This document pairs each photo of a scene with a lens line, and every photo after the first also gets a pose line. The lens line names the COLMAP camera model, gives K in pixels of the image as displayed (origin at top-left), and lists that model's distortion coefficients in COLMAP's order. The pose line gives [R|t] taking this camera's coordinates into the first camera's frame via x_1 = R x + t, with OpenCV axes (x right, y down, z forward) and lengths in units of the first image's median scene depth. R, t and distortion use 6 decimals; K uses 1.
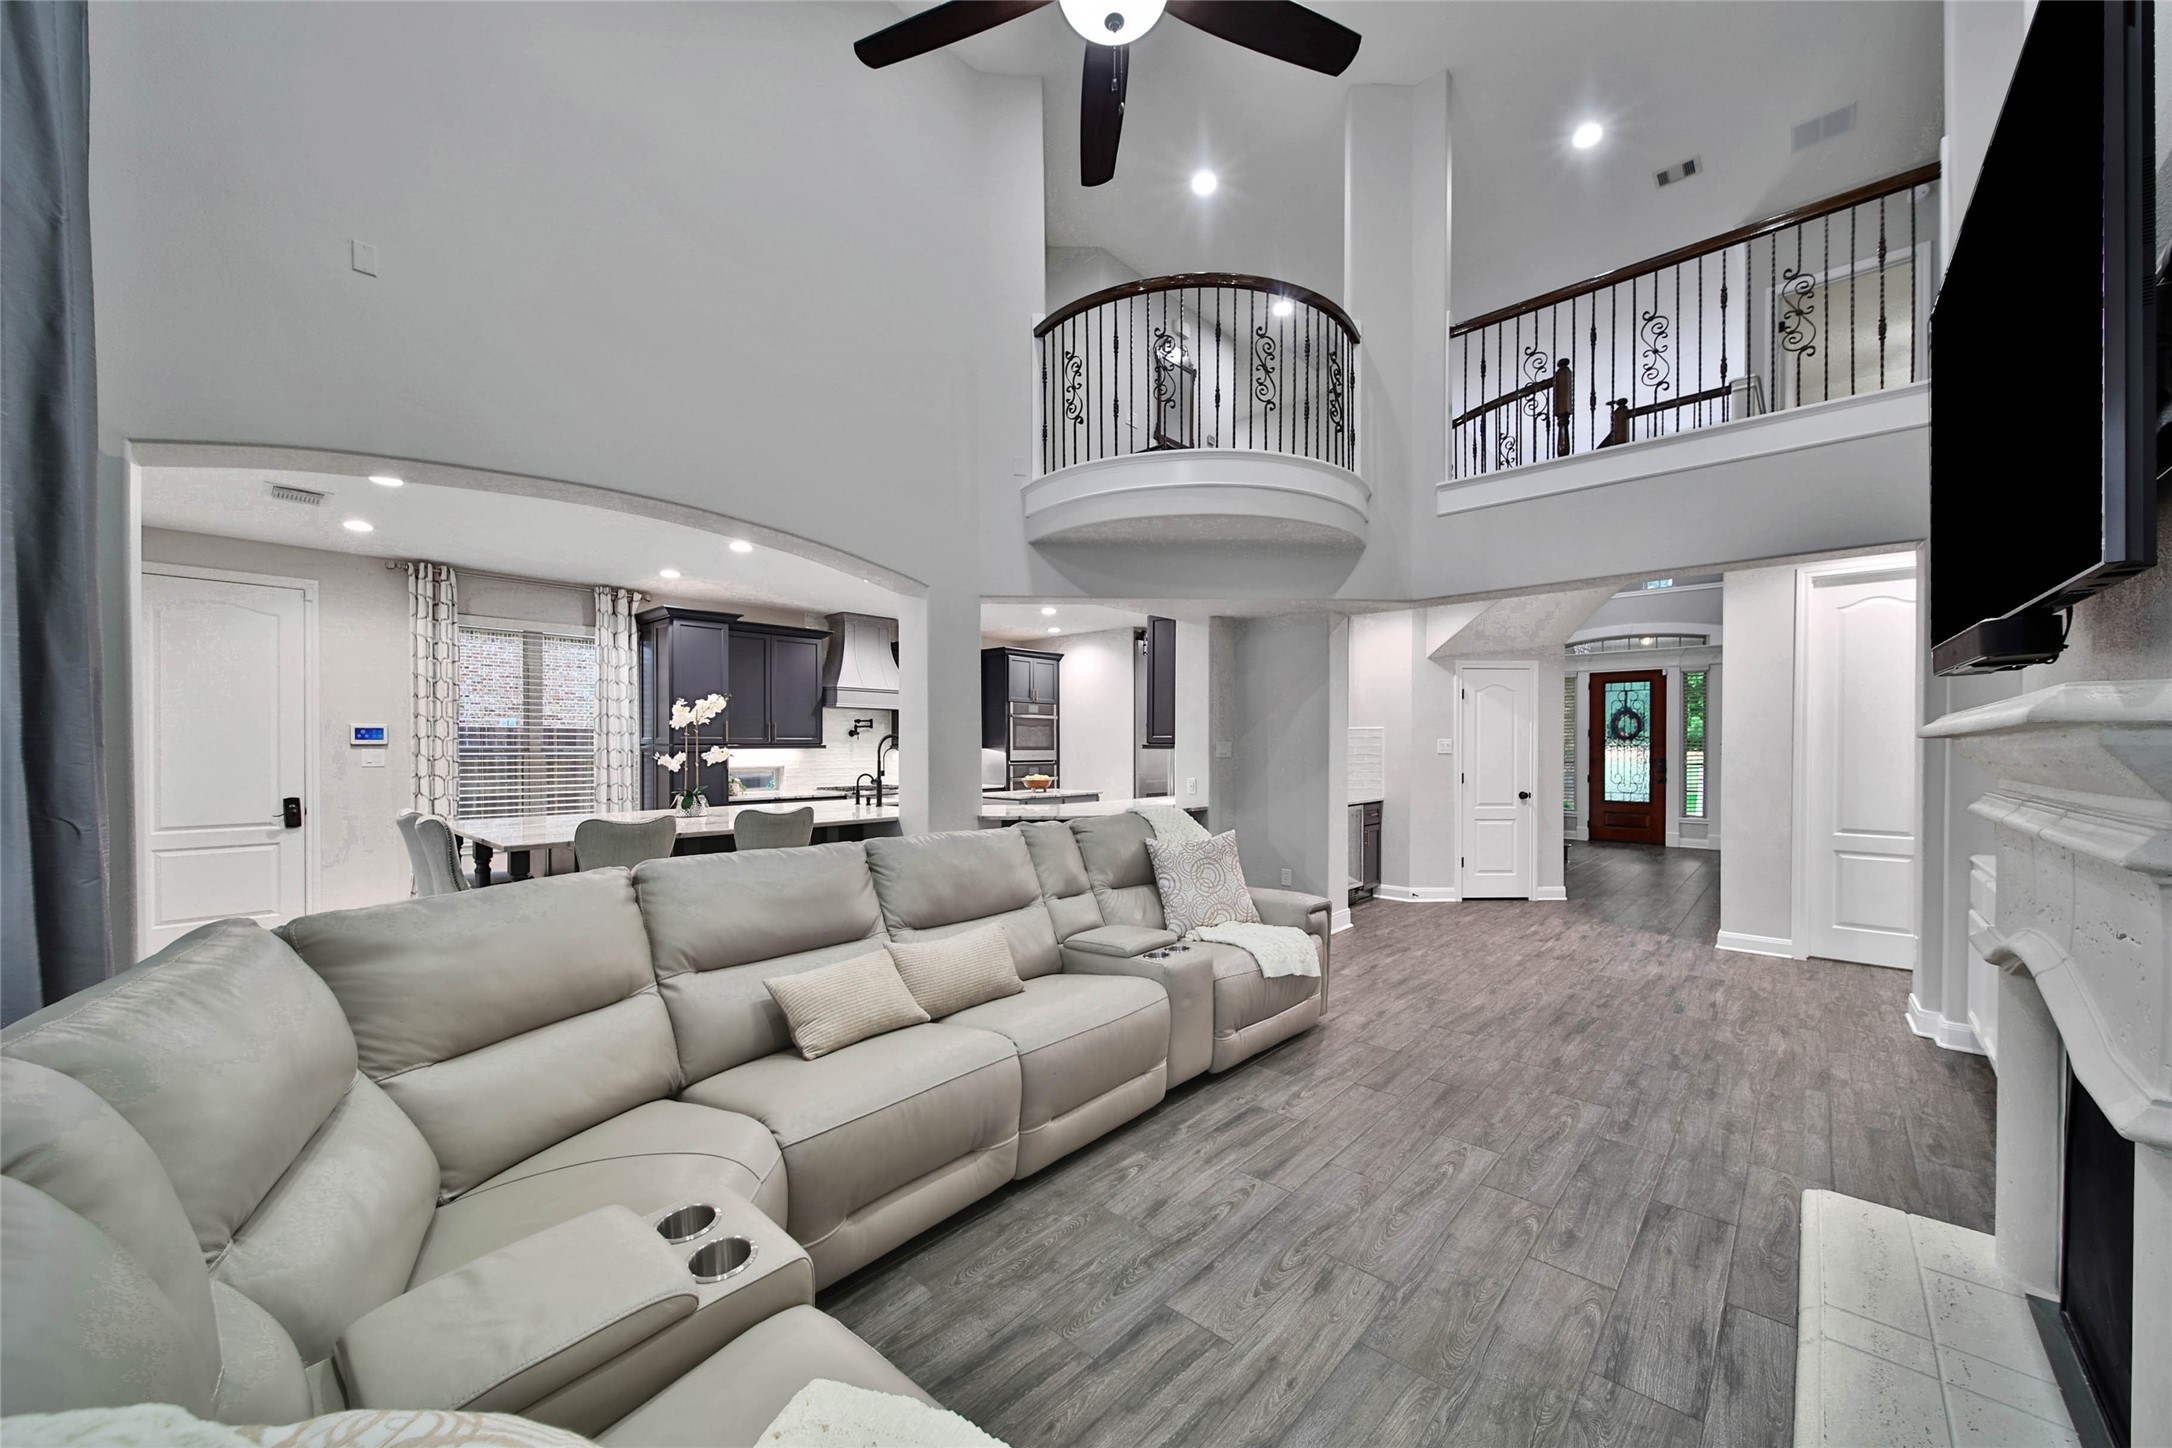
lens RADIAL K [[812.6, 0, 1086.9], [0, 812.6, 752.6], [0, 0, 1]] dist [-0.001429, -0.000904]
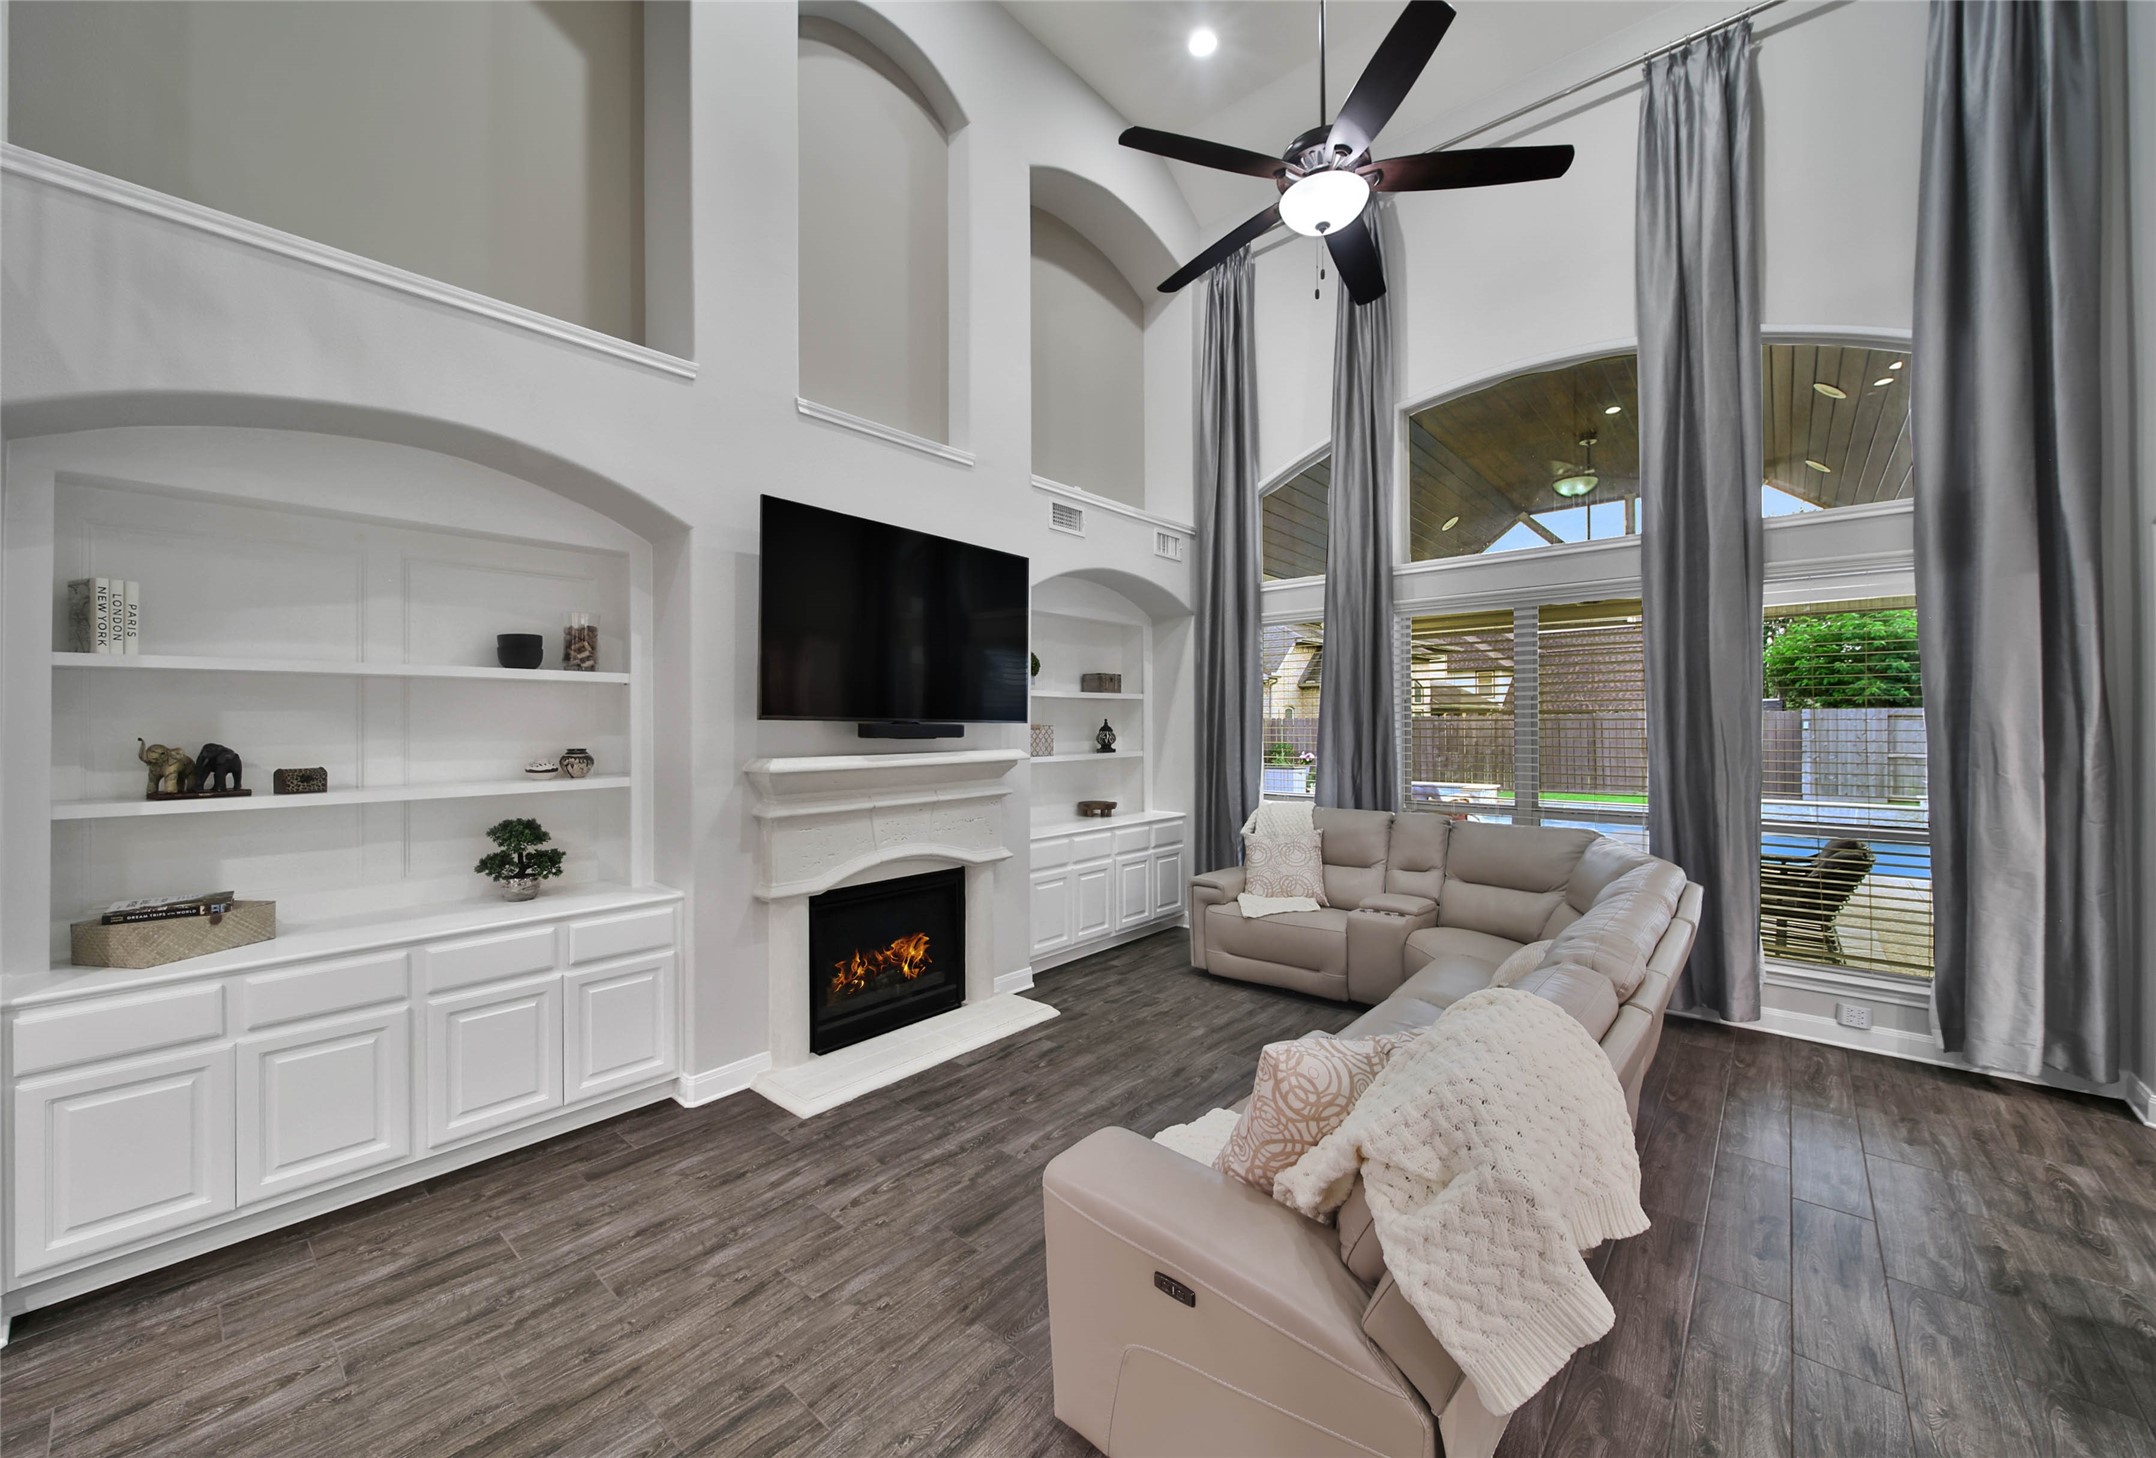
lens RADIAL K [[806.2, 0, 1074.1], [0, 806.2, 722.9], [0, 0, 1]] dist [-0.002709, -0.000219]
pose [[-0.999749, 0.003113, -0.022174, 0.196678], [0.002988, 0.999979, 0.005664, -0.045859], [0.022191, 0.005596, -0.999738, 0.972934]]
